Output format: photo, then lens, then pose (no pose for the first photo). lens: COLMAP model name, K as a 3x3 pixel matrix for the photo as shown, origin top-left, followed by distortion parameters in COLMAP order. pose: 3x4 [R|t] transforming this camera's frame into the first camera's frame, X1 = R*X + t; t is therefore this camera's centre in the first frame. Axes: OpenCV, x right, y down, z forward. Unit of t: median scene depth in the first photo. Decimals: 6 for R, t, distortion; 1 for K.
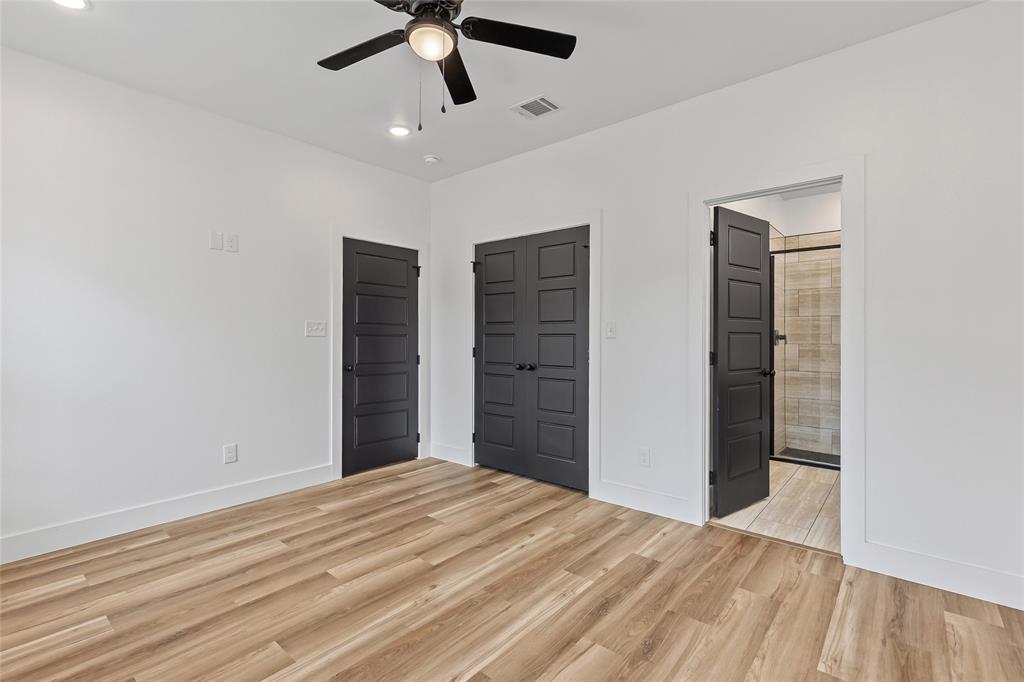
lens RADIAL K [[473.3, 0, 506.0], [0, 473.3, 333.3], [0, 0, 1]] dist [0.005264, -0.000065]
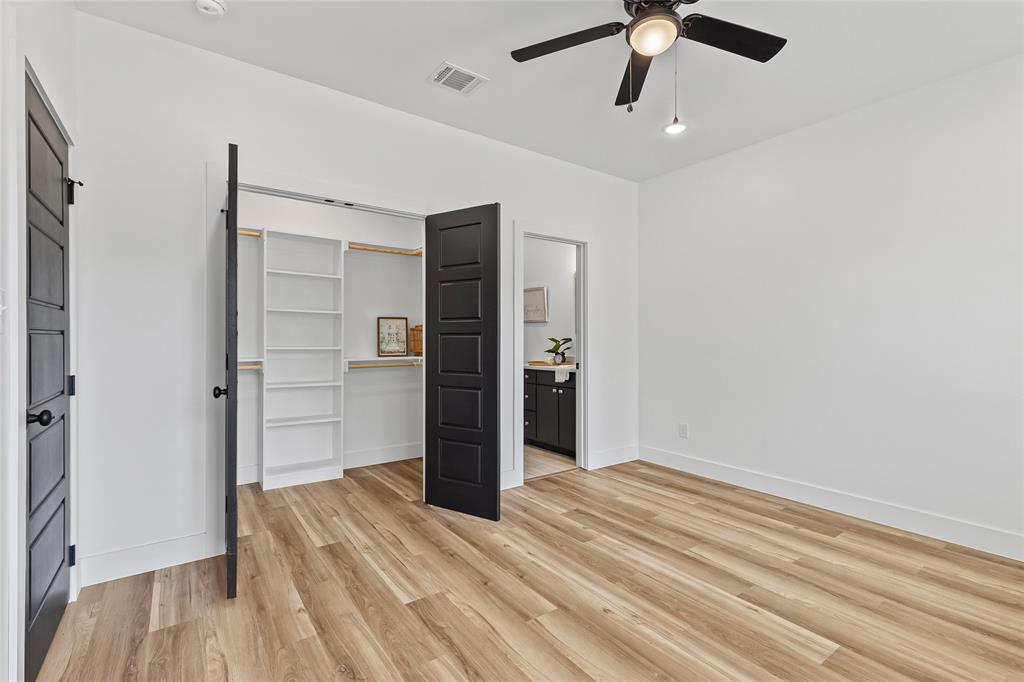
lens RADIAL K [[461.9, 0, 509.0], [0, 461.9, 343.0], [0, 0, 1]] dist [0.001954, 0.000095]
pose [[0.232257, -0.010144, 0.972601, -1.014497], [-0.008951, 0.999881, 0.012566, 0.008154], [-0.972613, -0.011624, 0.232139, 0.942257]]
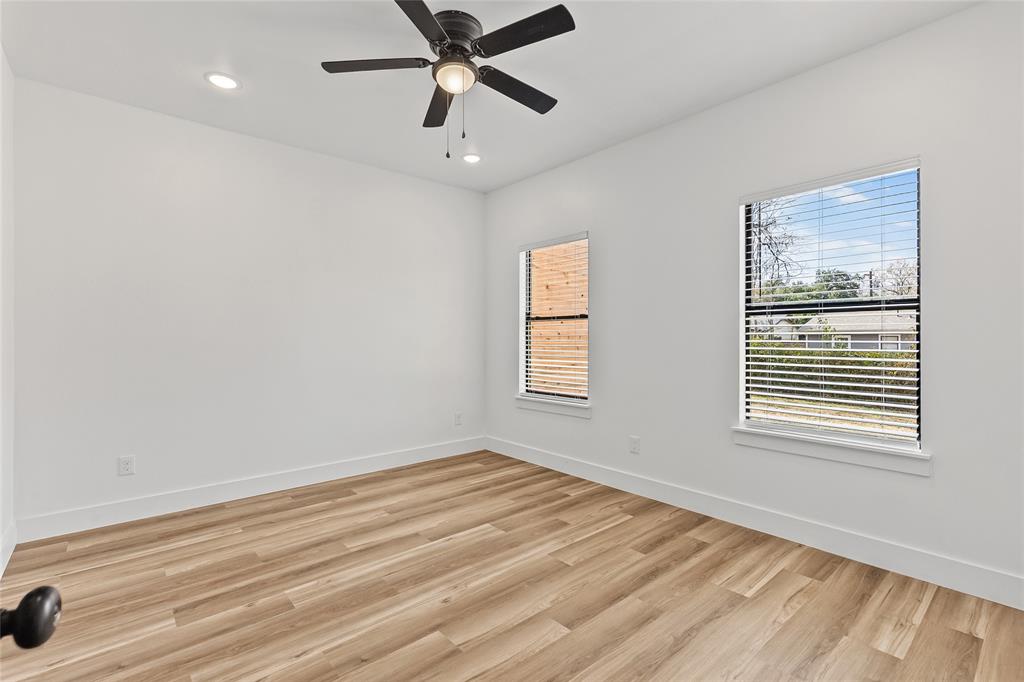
lens RADIAL K [[464.9, 0, 515.6], [0, 464.9, 342.0], [0, 0, 1]] dist [0.003786, -0.000171]
pose [[-0.990704, 0.000960, 0.136035, -0.402003], [0.001477, 0.999992, 0.003706, 0.010984], [-0.136030, 0.003872, -0.990697, 1.825974]]
